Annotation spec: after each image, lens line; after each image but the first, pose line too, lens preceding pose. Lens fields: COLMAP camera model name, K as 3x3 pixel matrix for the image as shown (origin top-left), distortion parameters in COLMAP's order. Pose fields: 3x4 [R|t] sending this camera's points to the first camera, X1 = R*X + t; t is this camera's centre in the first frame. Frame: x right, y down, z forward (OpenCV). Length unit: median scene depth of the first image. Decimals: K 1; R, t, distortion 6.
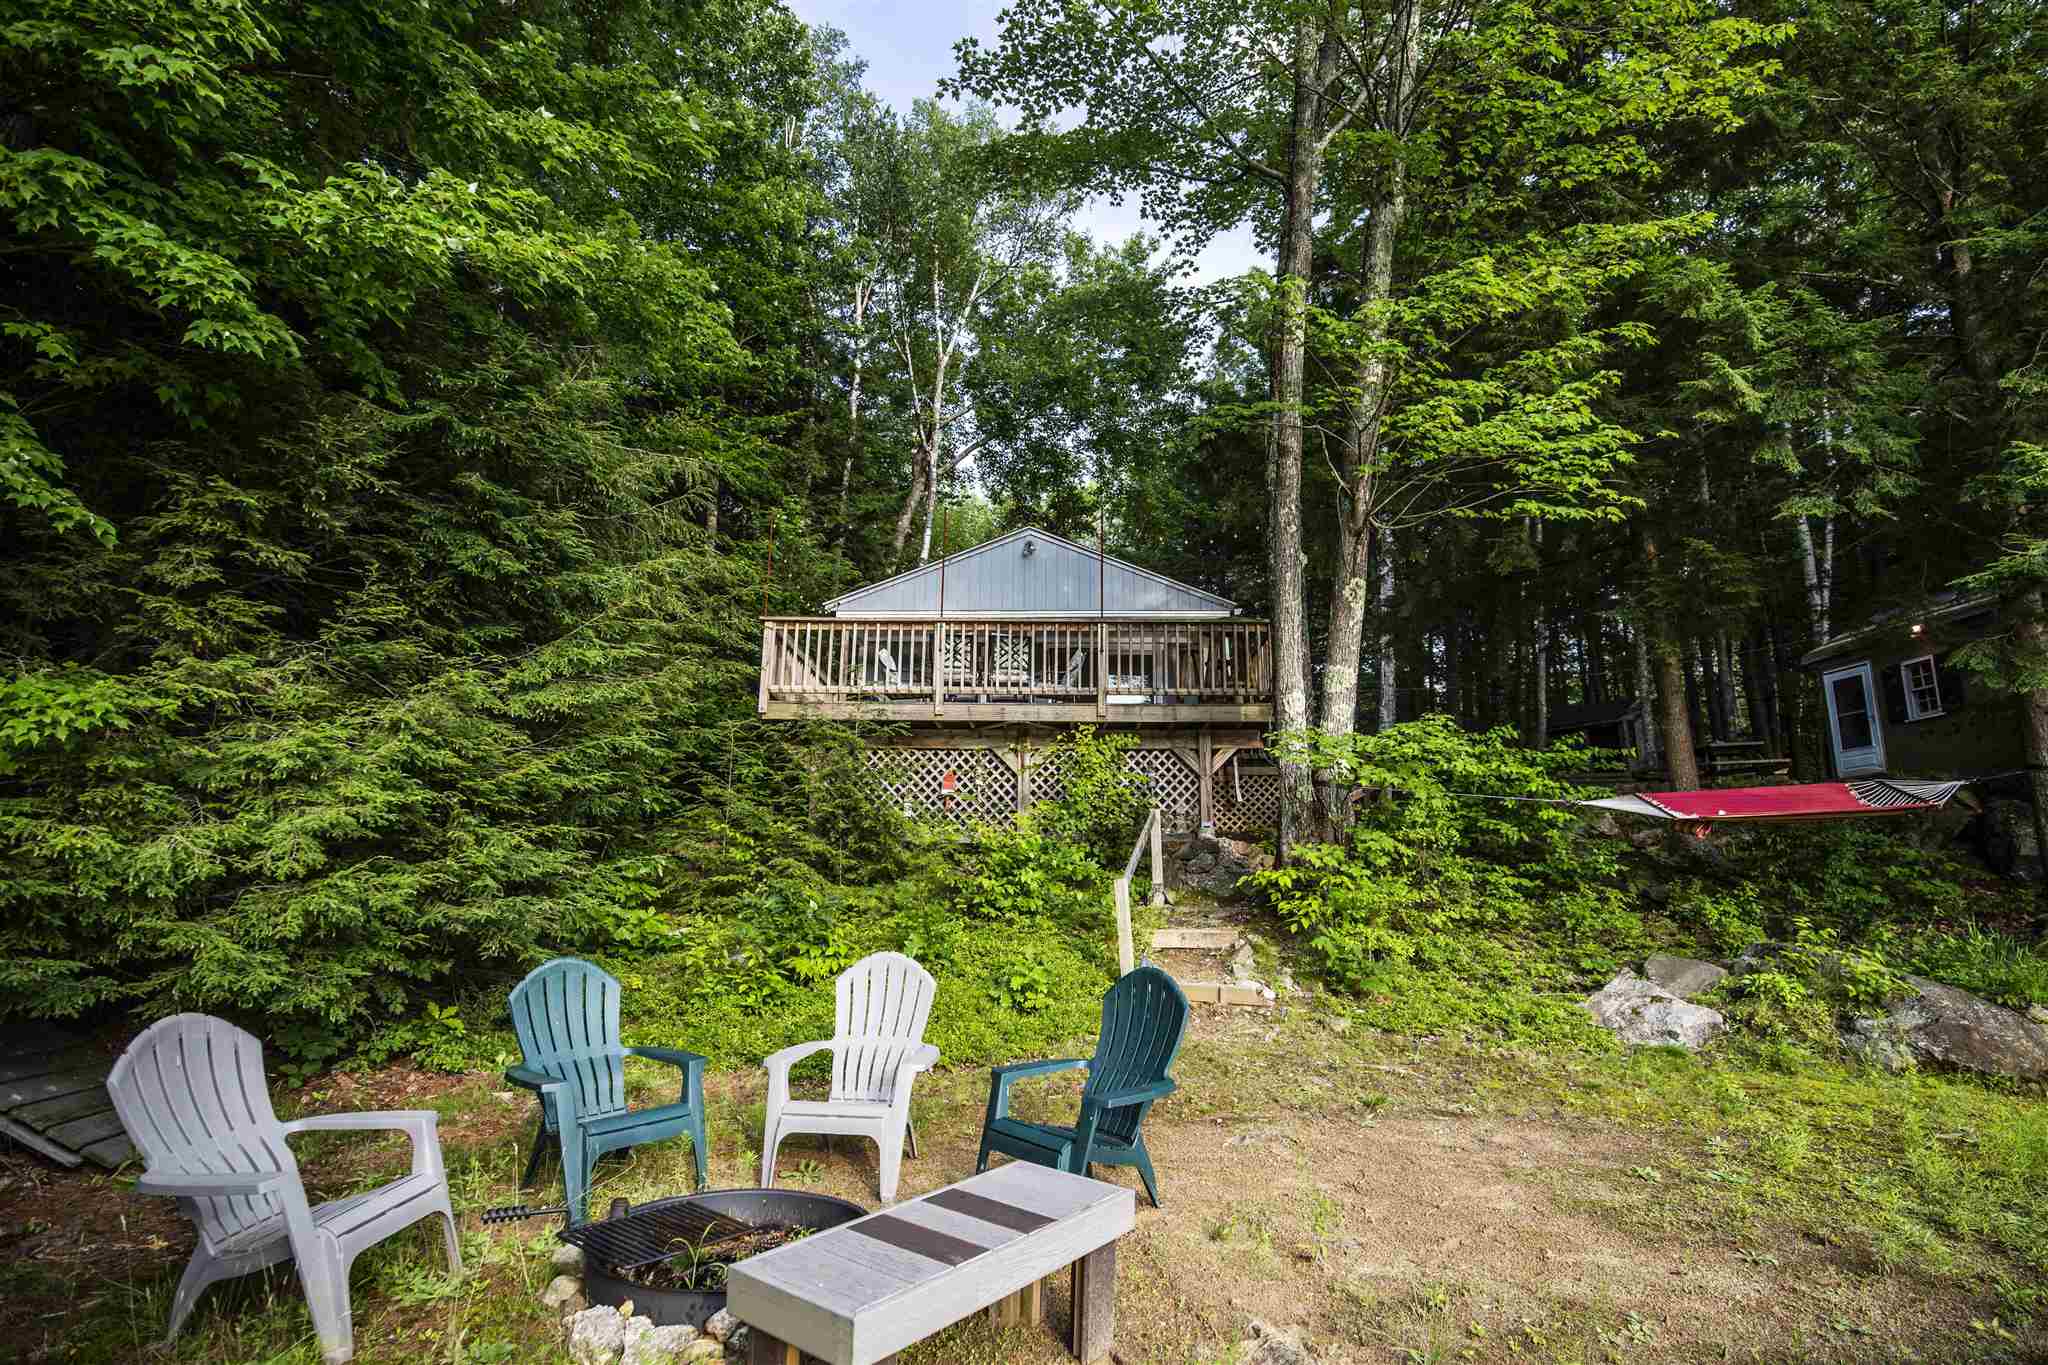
lens RADIAL K [[975.5, 0, 1054.8], [0, 975.5, 691.4], [0, 0, 1]] dist [-0.032368, 0.000405]
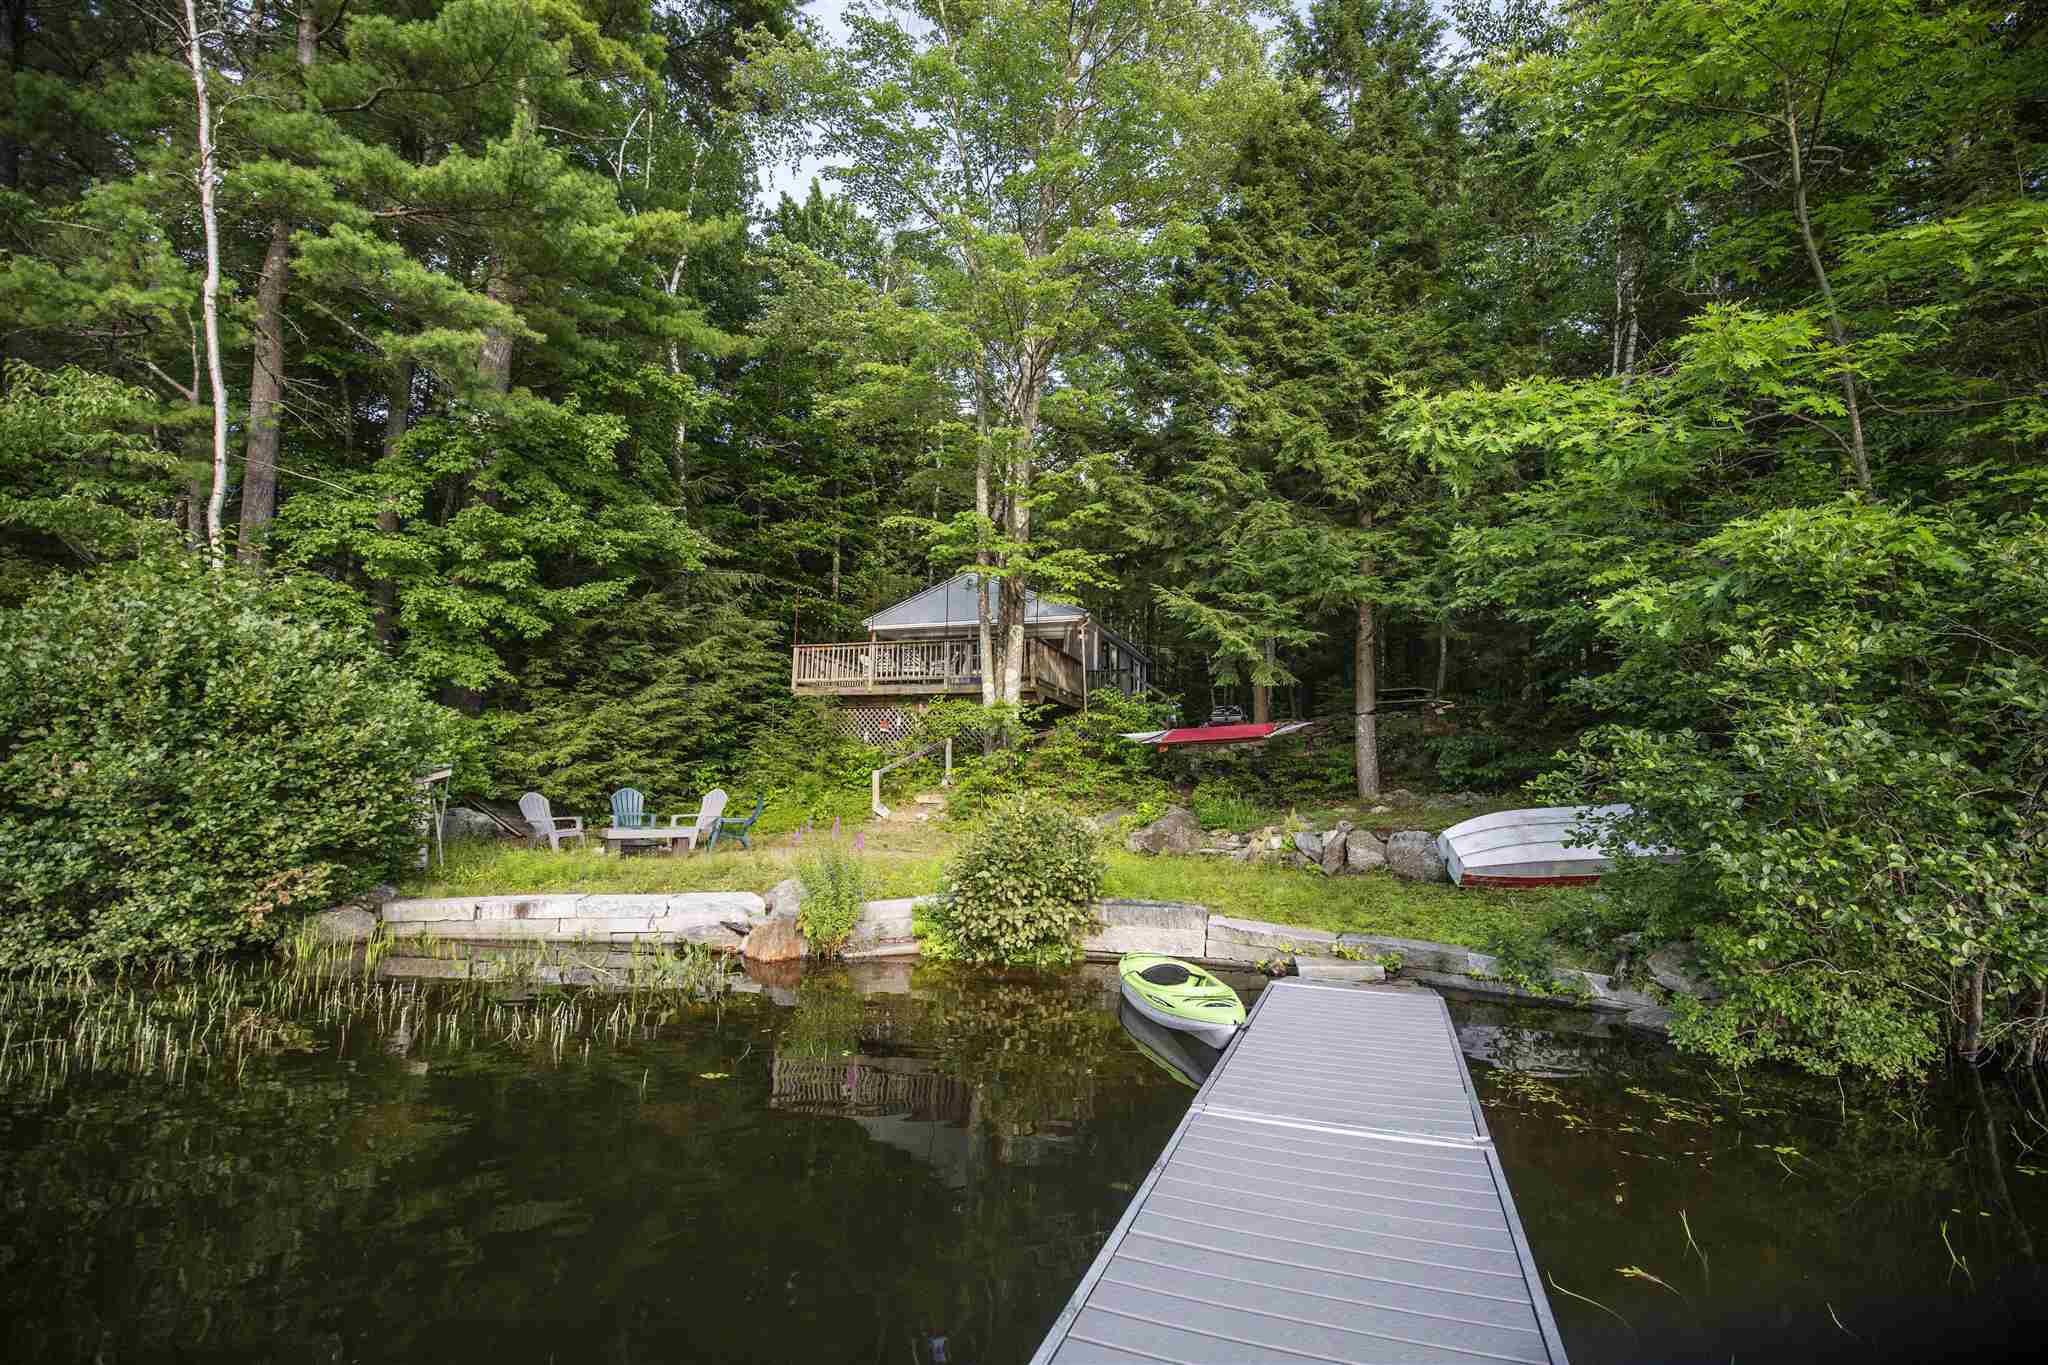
lens RADIAL K [[922.9, 0, 1024.0], [0, 922.9, 682.5], [0, 0, 1]] dist [-0.030601, 0.007270]
pose [[0.945031, -0.029835, -0.325618, 1.352360], [0.053671, 0.996476, 0.064466, -0.170768], [0.322547, -0.078398, 0.943301, -1.154745]]
